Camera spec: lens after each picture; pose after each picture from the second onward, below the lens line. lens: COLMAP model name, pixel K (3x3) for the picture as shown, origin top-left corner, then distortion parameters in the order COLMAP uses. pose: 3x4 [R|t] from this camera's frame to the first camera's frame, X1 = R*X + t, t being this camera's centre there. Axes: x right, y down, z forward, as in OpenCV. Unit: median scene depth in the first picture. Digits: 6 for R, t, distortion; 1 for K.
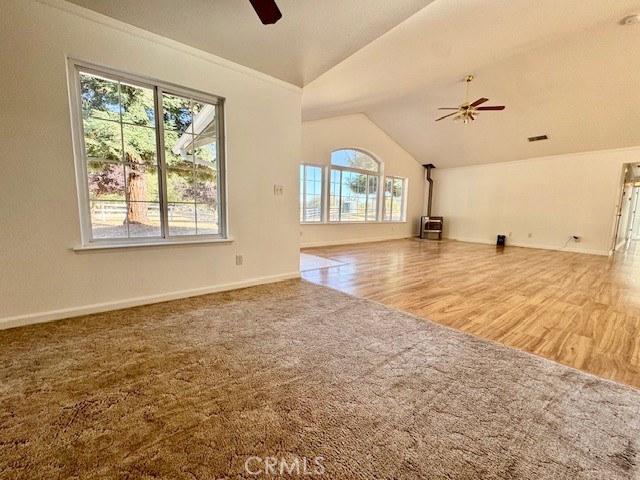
lens RADIAL K [[254.8, 0, 320.0], [0, 254.8, 240.0], [0, 0, 1]] dist [-0.002751, 0.000163]
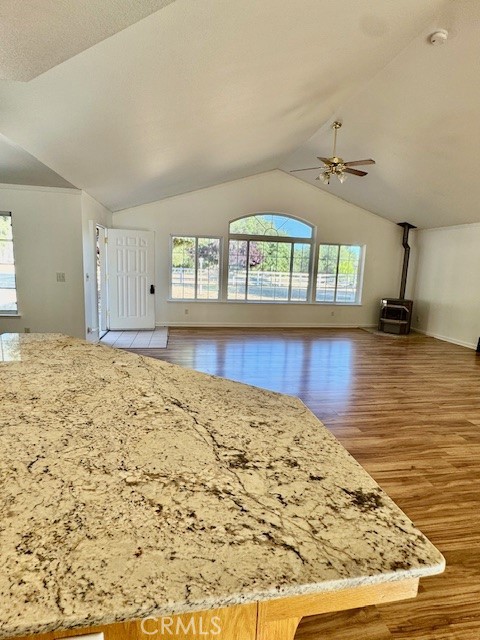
lens RADIAL K [[342.0, 0, 240.0], [0, 342.0, 320.0], [0, 0, 1]] dist [-0.002789, -0.000272]
pose [[0.888953, 0.087408, -0.449581, 0.759016], [-0.074974, 0.996150, 0.045427, -0.074853], [0.451821, -0.006676, 0.892084, -0.031026]]
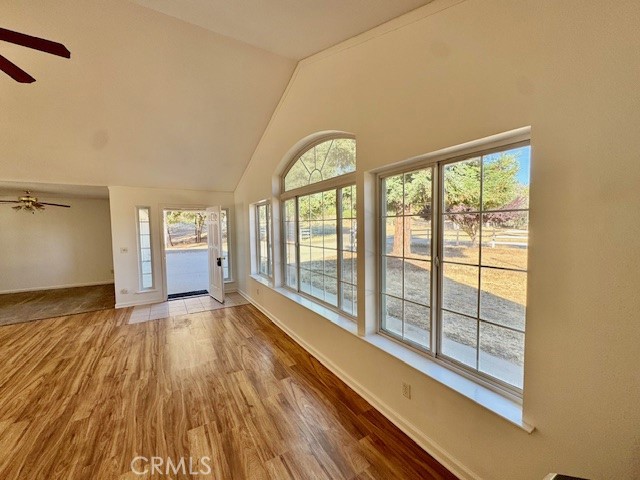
lens RADIAL K [[256.1, 0, 320.0], [0, 256.1, 240.0], [0, 0, 1]] dist [-0.002069, 0.000324]
pose [[-0.100694, 0.035712, -0.994276, 0.789429], [-0.104362, 0.993463, 0.046252, -0.272718], [0.989429, 0.108422, -0.096309, 1.420361]]
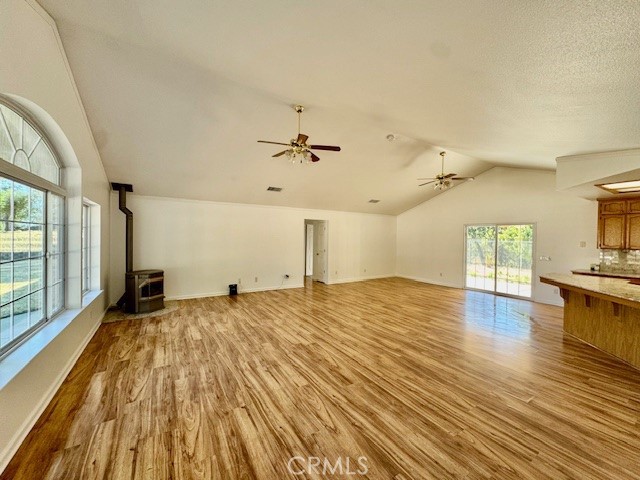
lens RADIAL K [[254.8, 0, 320.0], [0, 254.8, 240.0], [0, 0, 1]] dist [-0.002751, 0.000163]
pose [[0.093543, -0.032139, 0.995096, -0.192085], [0.105006, 0.994223, 0.022239, -0.217686], [-0.990062, 0.102411, 0.096378, 0.818136]]
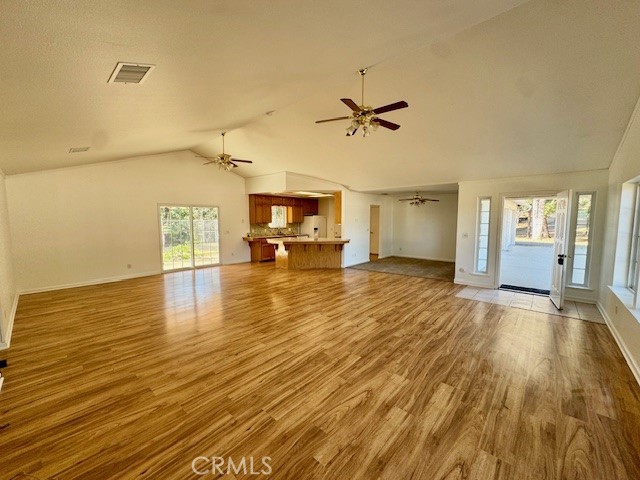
lens RADIAL K [[256.1, 0, 320.0], [0, 256.1, 240.0], [0, 0, 1]] dist [-0.002069, 0.000324]
pose [[-0.981971, -0.002332, -0.189015, 0.751832], [-0.039963, 0.979884, 0.195525, -0.289675], [0.184757, 0.199553, -0.962311, 1.570075]]
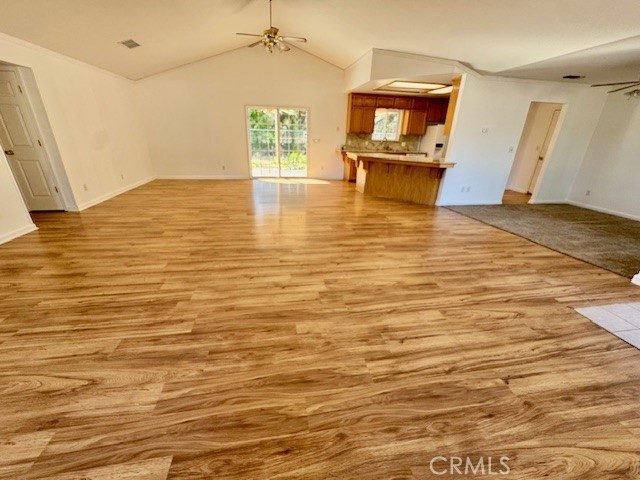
lens RADIAL K [[259.7, 0, 320.0], [0, 259.7, 240.0], [0, 0, 1]] dist [-0.004736, -0.000127]
pose [[-0.885709, -0.220389, 0.408594, 0.304954], [0.006560, 0.874103, 0.485697, -0.224876], [-0.464195, 0.432867, -0.772754, 1.261090]]
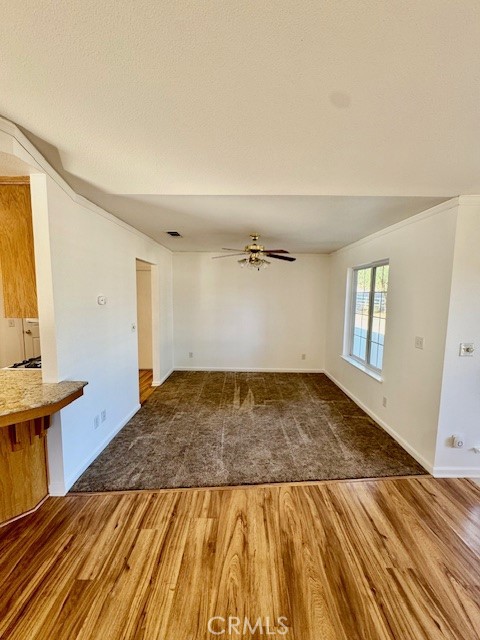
lens RADIAL K [[256.1, 0, 240.0], [0, 256.1, 320.0], [0, 0, 1]] dist [-0.002069, 0.000324]
pose [[-0.609742, 0.052213, -0.790879, 0.461587], [-0.121181, 0.979955, 0.158122, -0.185129], [0.783282, 0.192253, -0.591193, 0.579096]]
